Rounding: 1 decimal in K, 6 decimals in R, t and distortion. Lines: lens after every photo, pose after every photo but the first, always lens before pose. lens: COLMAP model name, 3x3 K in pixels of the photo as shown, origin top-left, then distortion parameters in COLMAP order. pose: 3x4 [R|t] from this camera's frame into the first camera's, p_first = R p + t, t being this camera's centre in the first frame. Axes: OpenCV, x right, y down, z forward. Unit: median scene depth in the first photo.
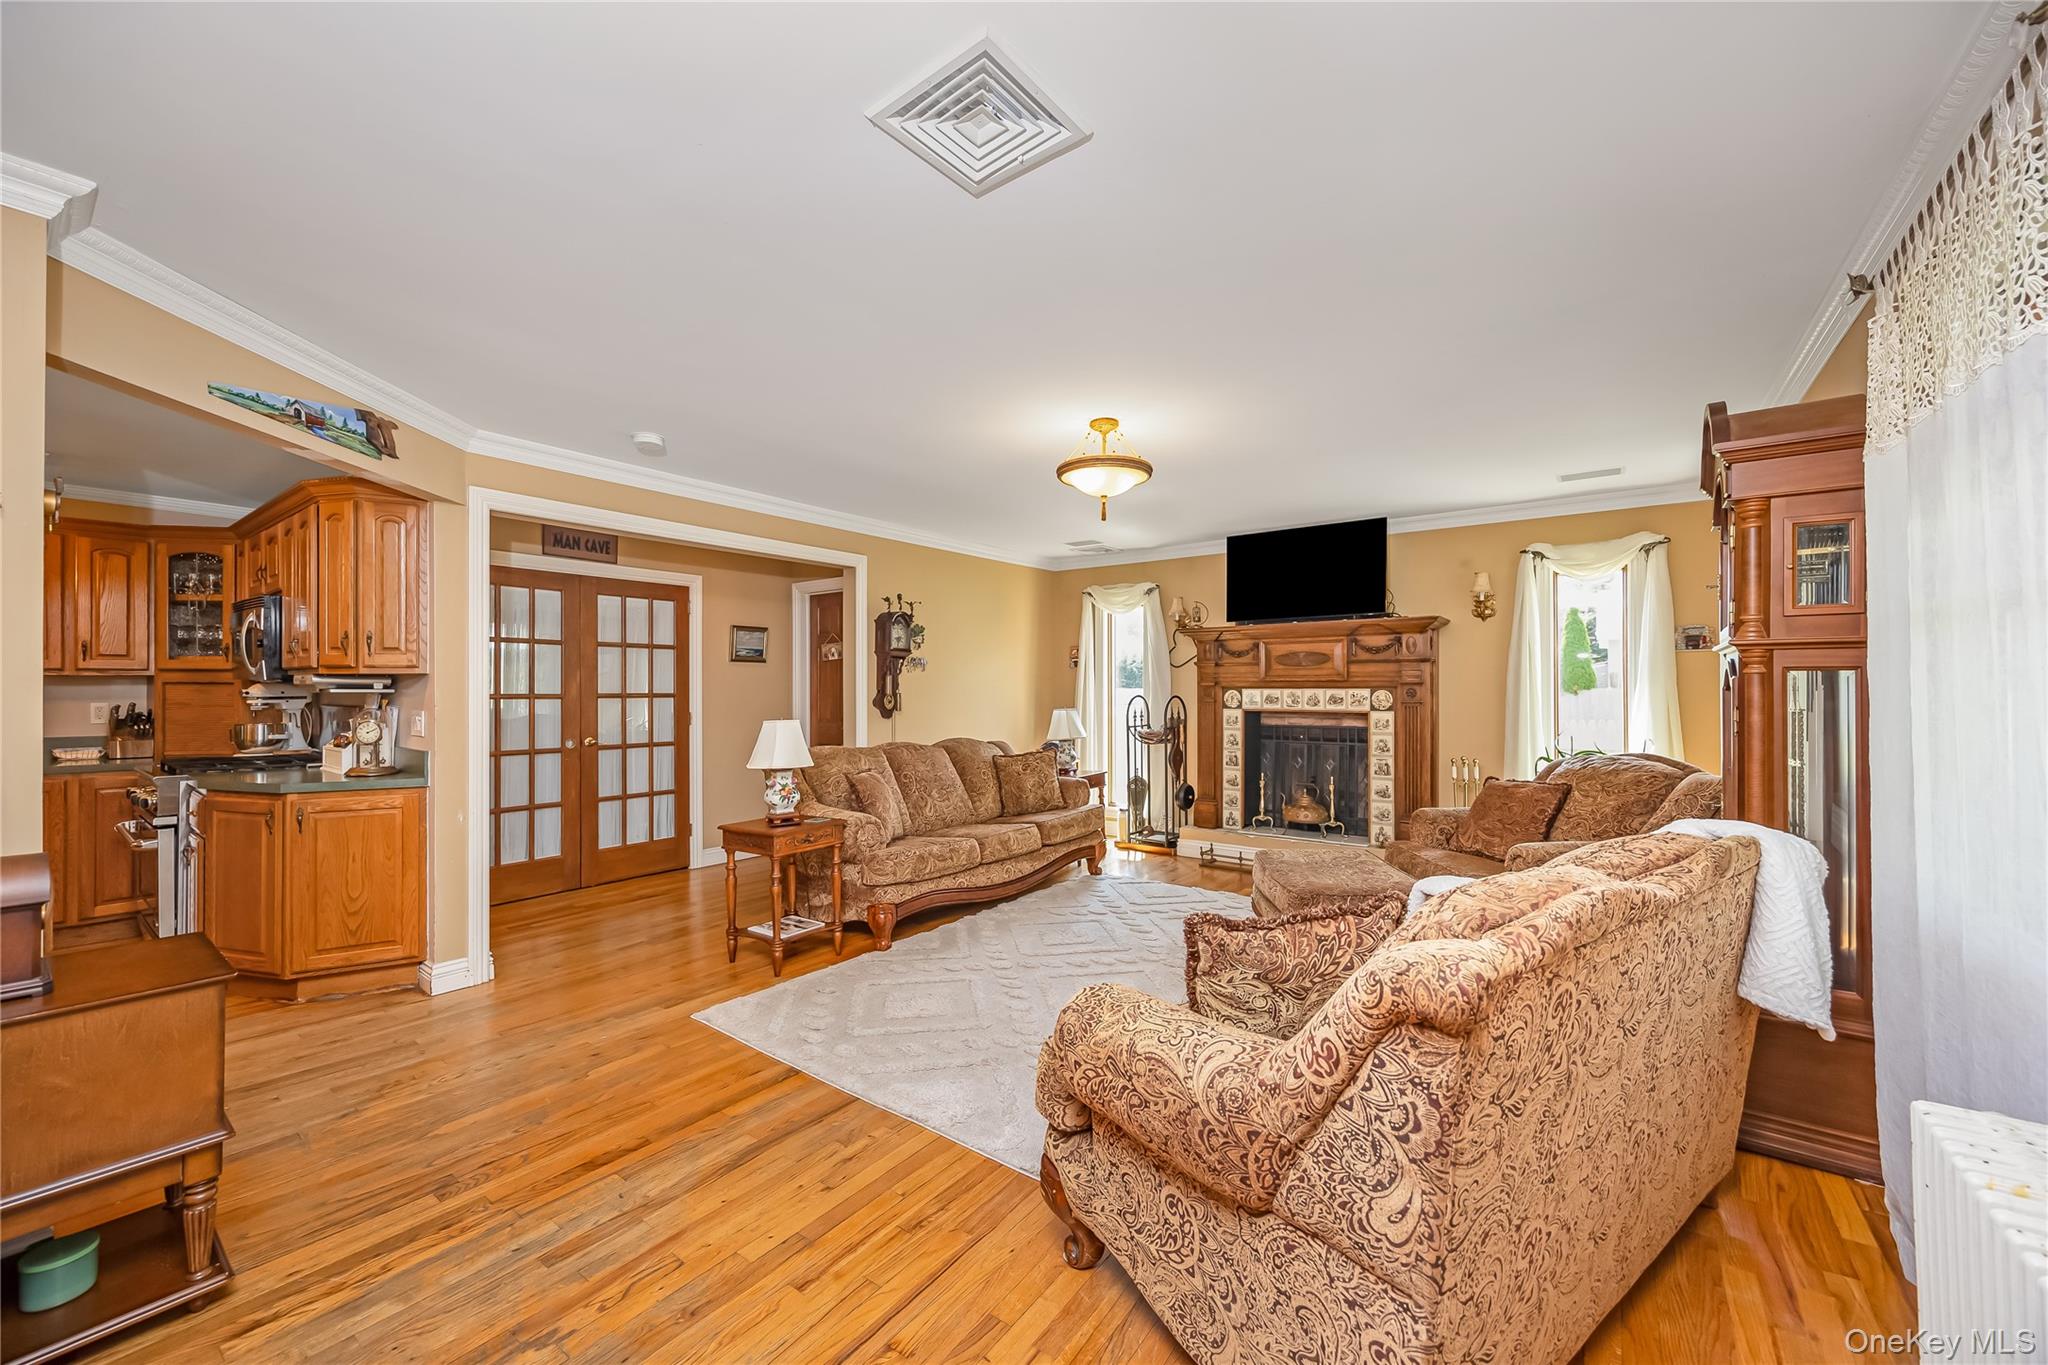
lens RADIAL K [[799.3, 0, 1024.0], [0, 799.3, 682.5], [0, 0, 1]] dist [-0.001768, -0.000141]
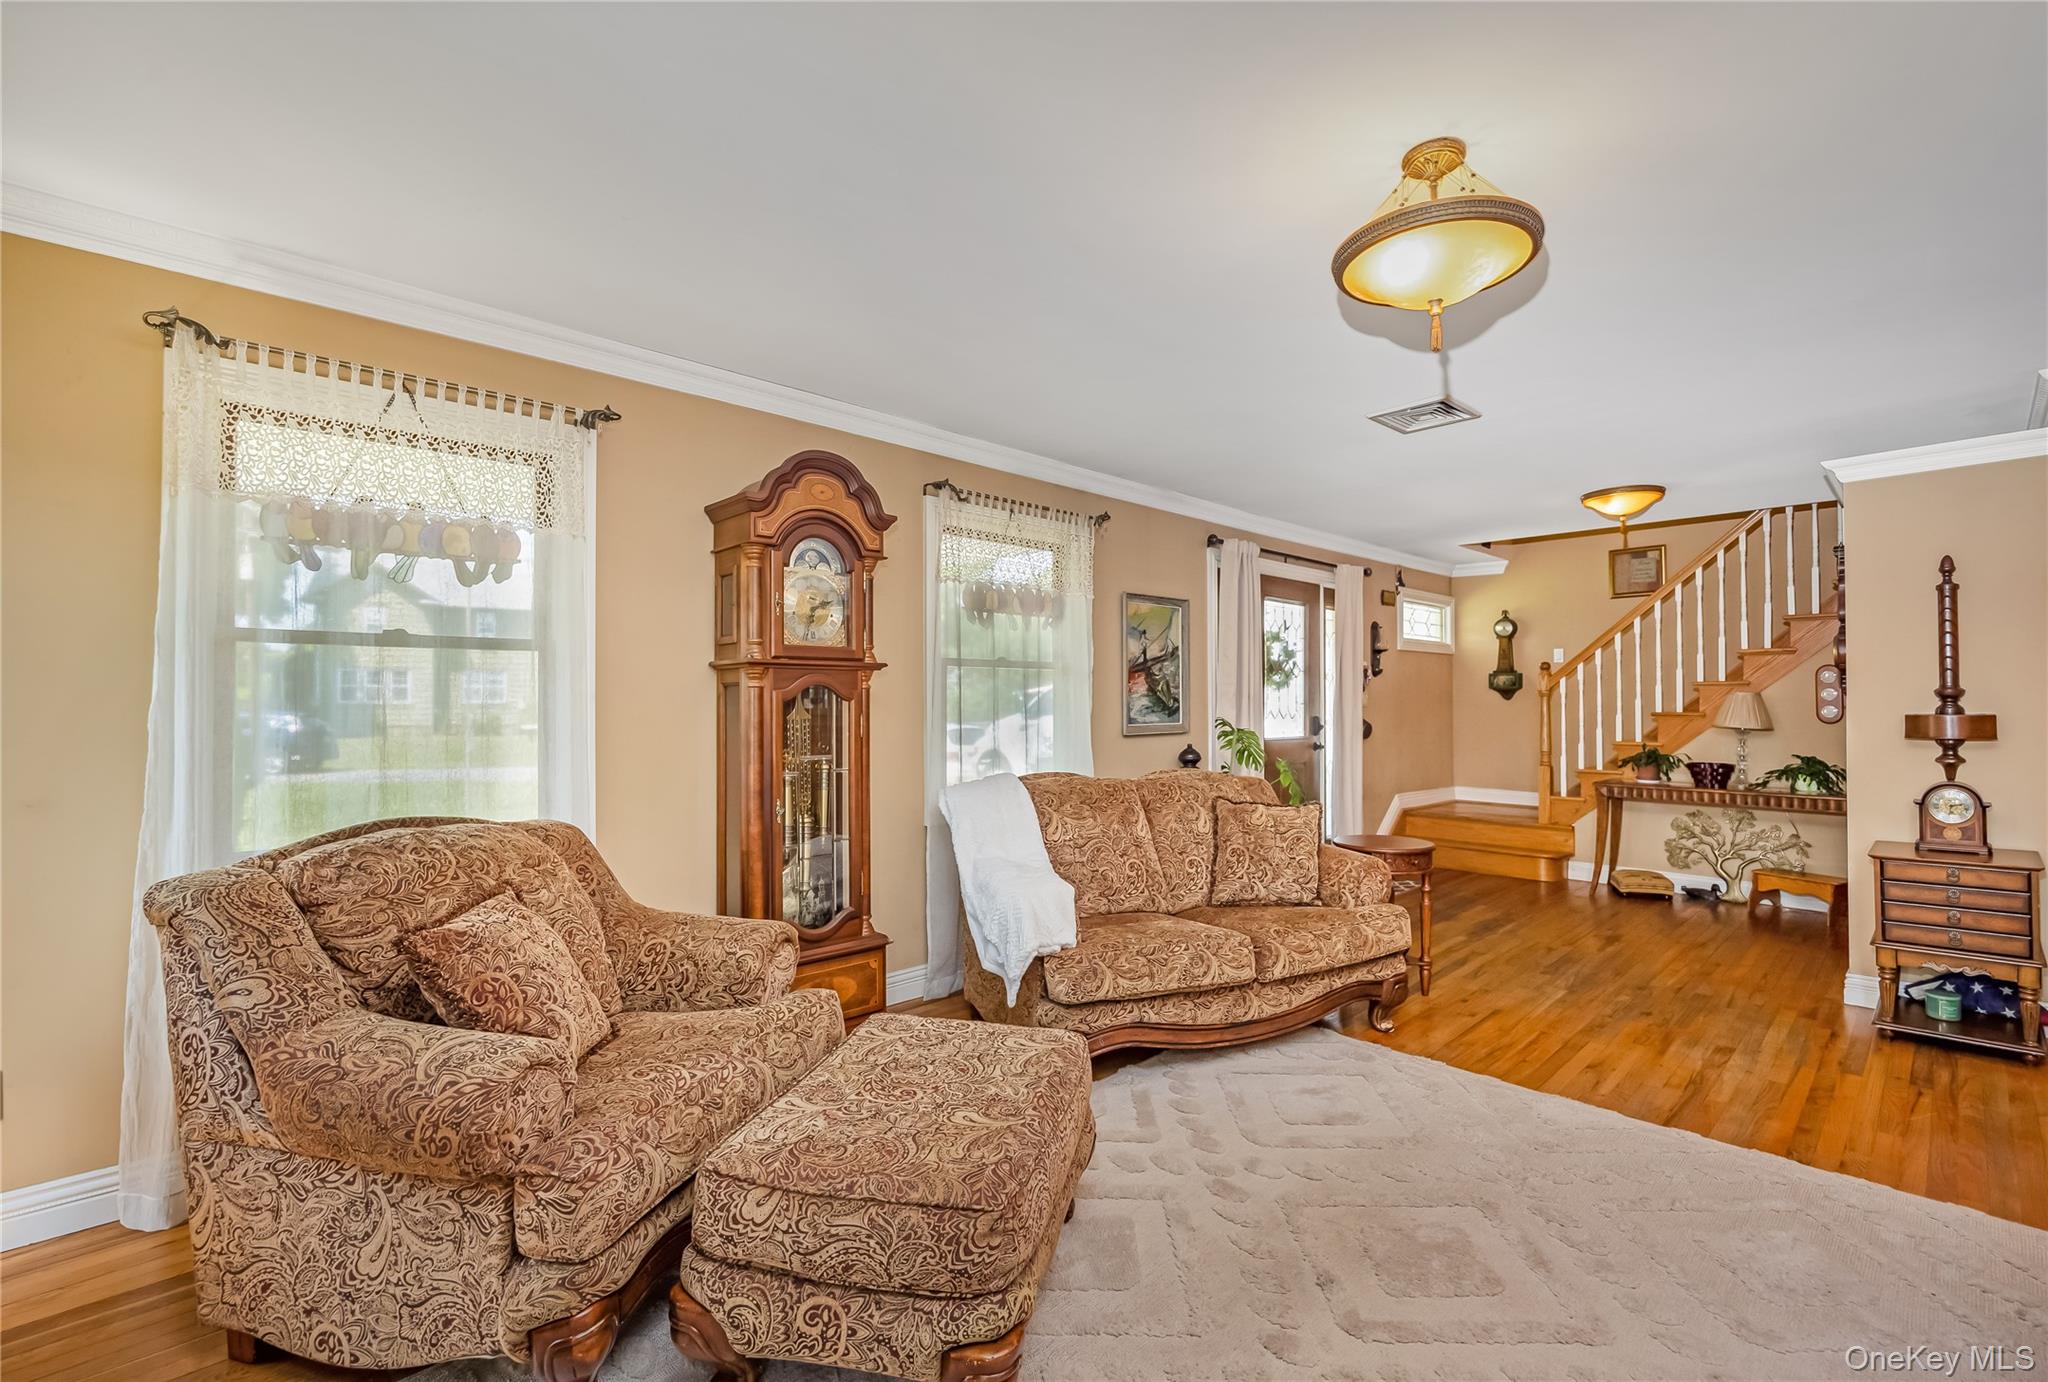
lens RADIAL K [[924.1, 0, 1024.0], [0, 924.1, 691.0], [0, 0, 1]] dist [-0.001532, -0.000203]
pose [[-0.986121, 0.005825, 0.165924, 0.167239], [0.002709, 0.999816, -0.019003, 0.008791], [-0.166004, -0.018290, -0.985955, 1.032653]]
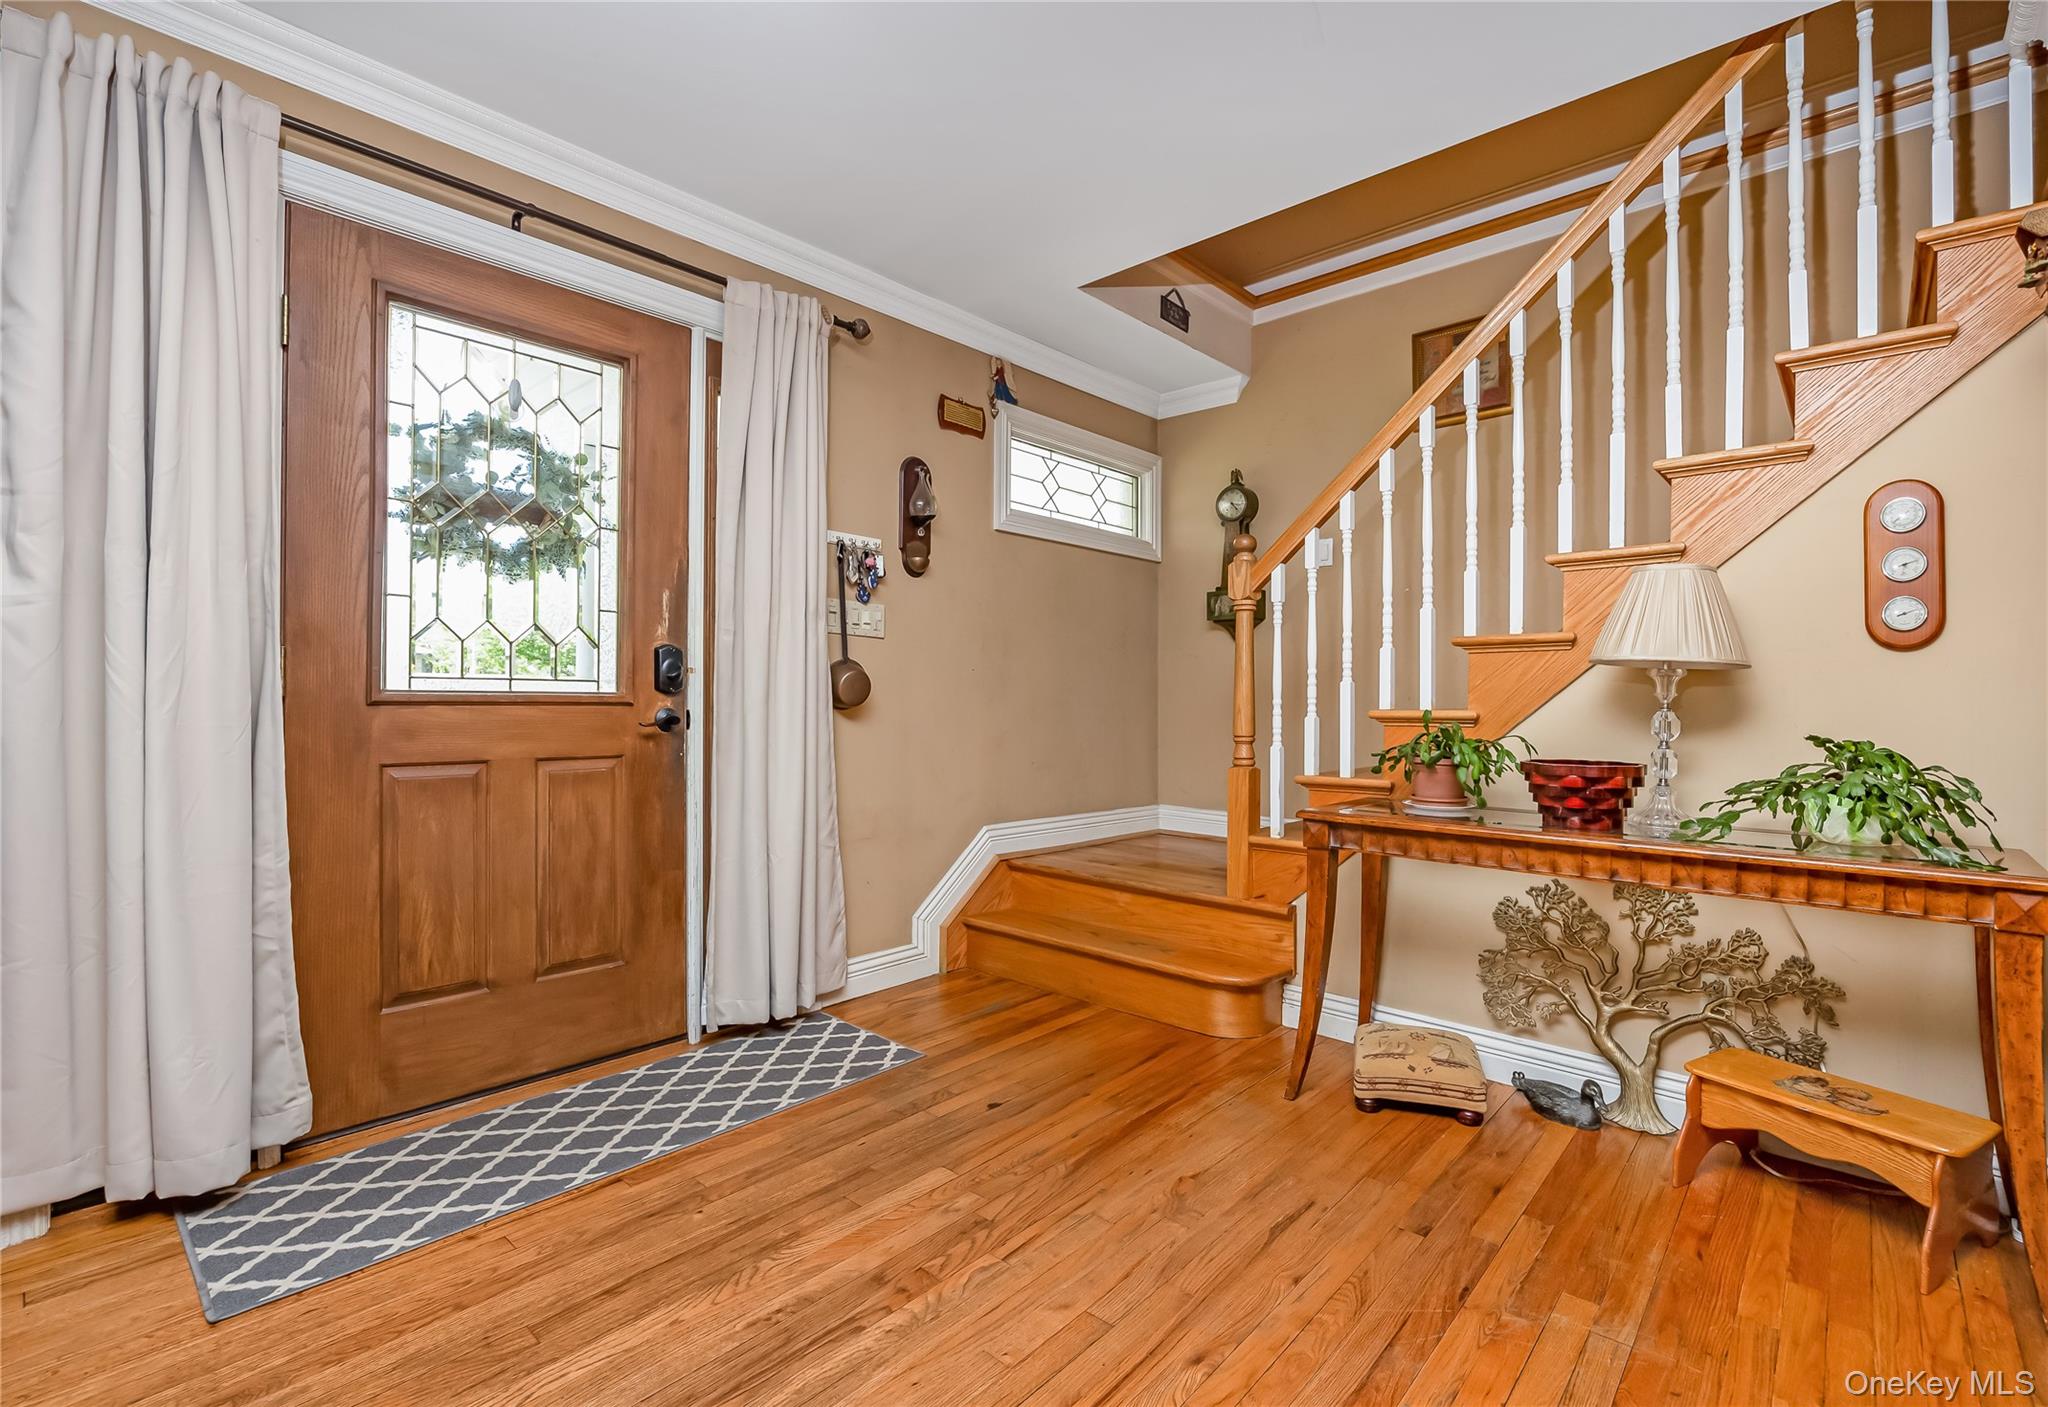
lens RADIAL K [[936.6, 0, 1024.0], [0, 936.6, 703.5], [0, 0, 1]] dist [-0.017381, 0.000080]
pose [[-0.993941, -0.001434, 0.109902, -0.243964], [-0.002163, 0.999976, -0.006518, 0.052165], [-0.109890, -0.006716, -0.993921, 0.268315]]
